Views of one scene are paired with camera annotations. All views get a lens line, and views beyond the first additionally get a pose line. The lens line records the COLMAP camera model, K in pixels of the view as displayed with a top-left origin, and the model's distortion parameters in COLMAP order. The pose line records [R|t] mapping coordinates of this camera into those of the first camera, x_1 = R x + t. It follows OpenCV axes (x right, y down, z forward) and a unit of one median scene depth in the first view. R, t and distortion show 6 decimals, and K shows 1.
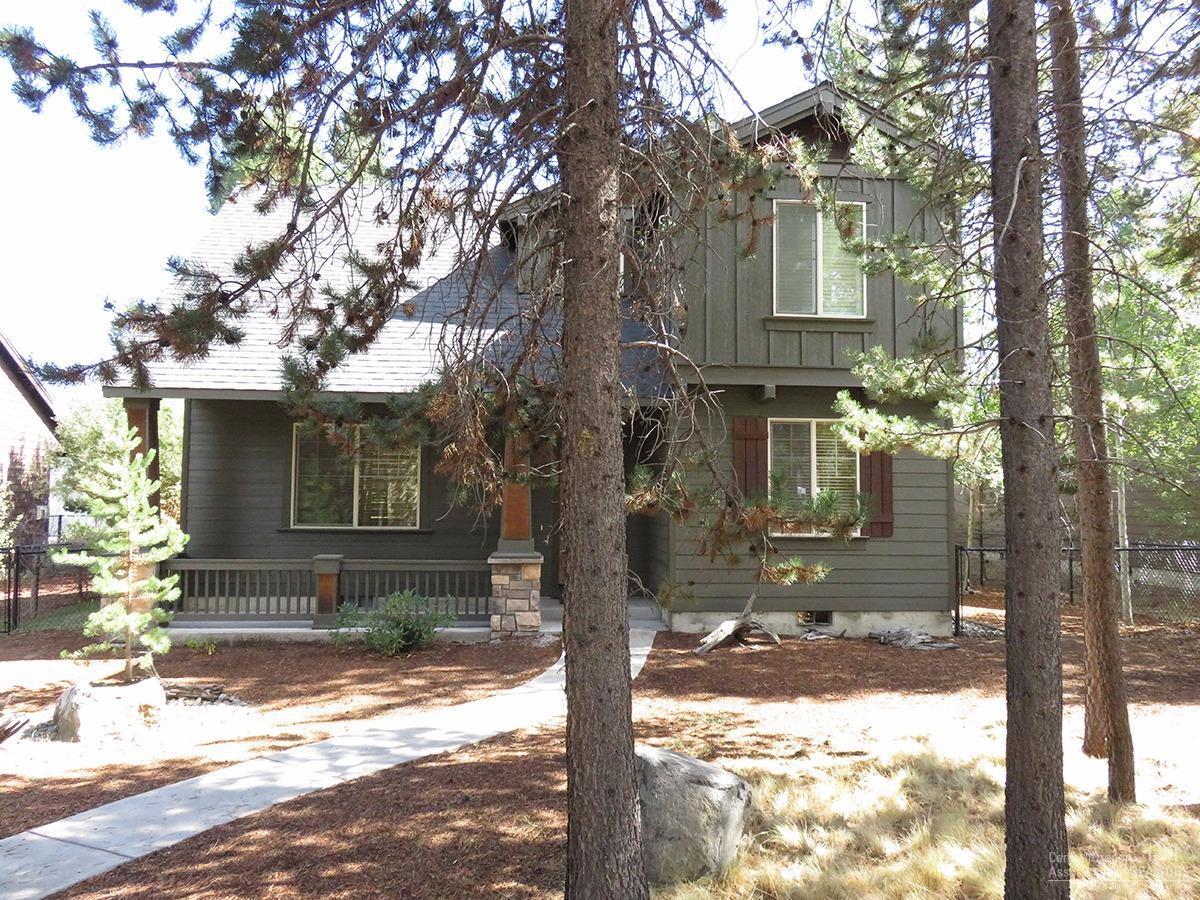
lens RADIAL K [[894.7, 0, 600.0], [0, 894.7, 450.0], [0, 0, 1]] dist [-0.010767, -0.001930]
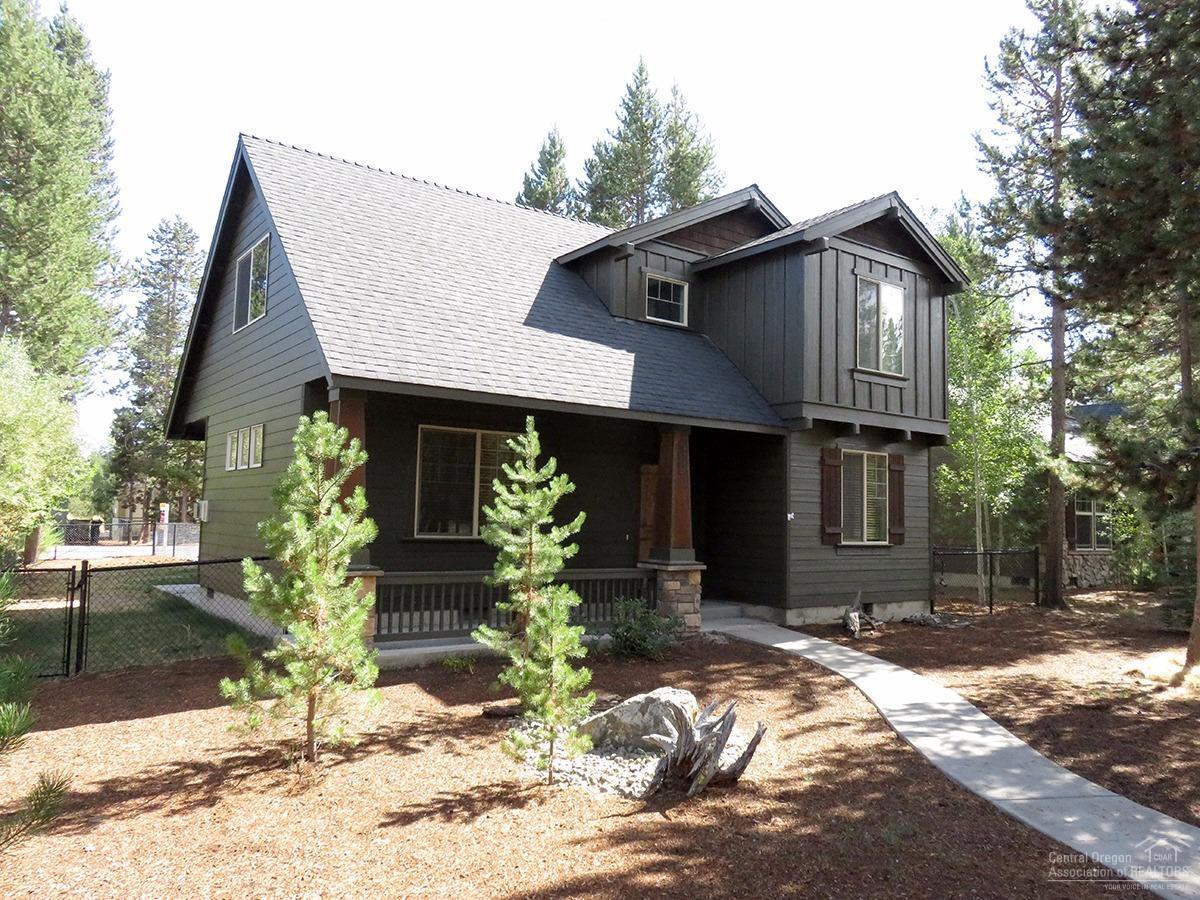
lens RADIAL K [[894.7, 0, 600.0], [0, 894.7, 450.0], [0, 0, 1]] dist [-0.010767, -0.001930]
pose [[0.858723, 0.049987, 0.509997, -0.732610], [-0.047090, 0.998717, -0.018600, 0.004339], [-0.510272, -0.008043, 0.859975, 0.105827]]
